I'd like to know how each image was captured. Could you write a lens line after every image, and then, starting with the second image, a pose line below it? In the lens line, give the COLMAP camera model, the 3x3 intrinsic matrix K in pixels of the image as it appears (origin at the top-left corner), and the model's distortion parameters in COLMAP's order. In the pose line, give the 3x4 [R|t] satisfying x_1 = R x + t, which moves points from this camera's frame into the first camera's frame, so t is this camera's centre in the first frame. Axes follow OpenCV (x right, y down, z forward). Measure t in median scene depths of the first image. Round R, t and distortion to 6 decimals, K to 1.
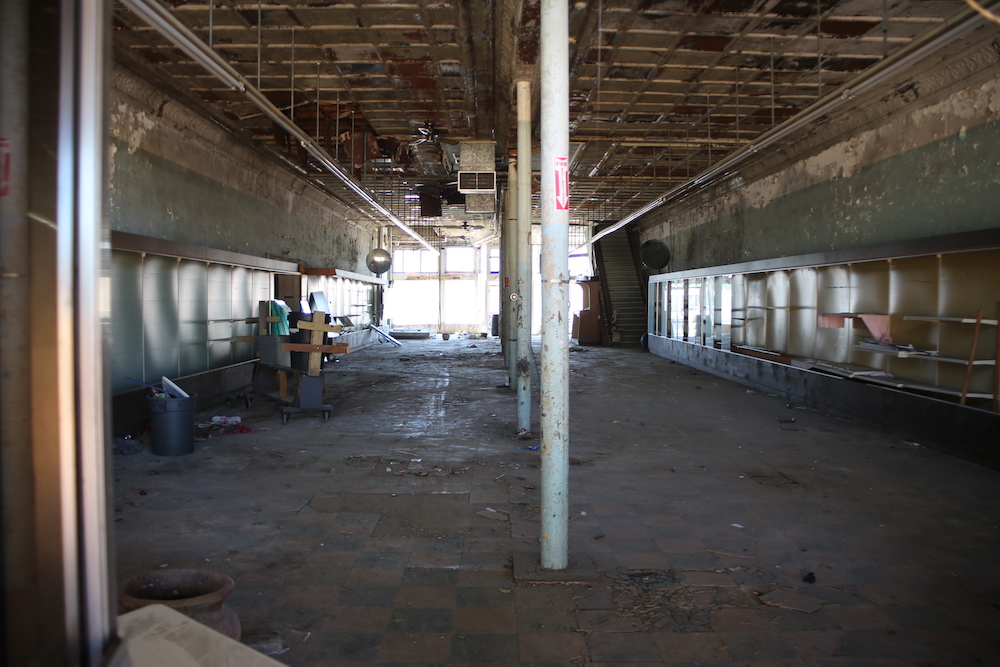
lens RADIAL K [[817.4, 0, 500.4], [0, 817.4, 333.6], [0, 0, 1]] dist [-0.136966, 0.085954]
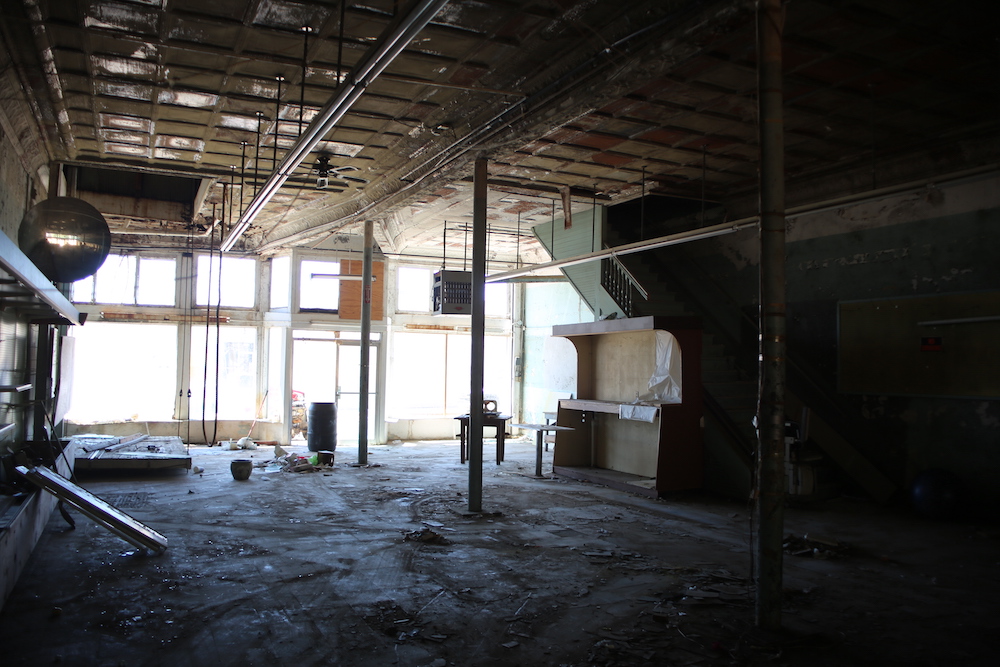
lens RADIAL K [[817.4, 0, 500.1], [0, 817.4, 329.9], [0, 0, 1]] dist [-0.136966, 0.085954]
pose [[0.910082, 0.040749, 0.412421, -0.096465], [-0.005068, 0.996174, -0.087242, -0.025031], [-0.414398, 0.077308, 0.906806, 0.529149]]
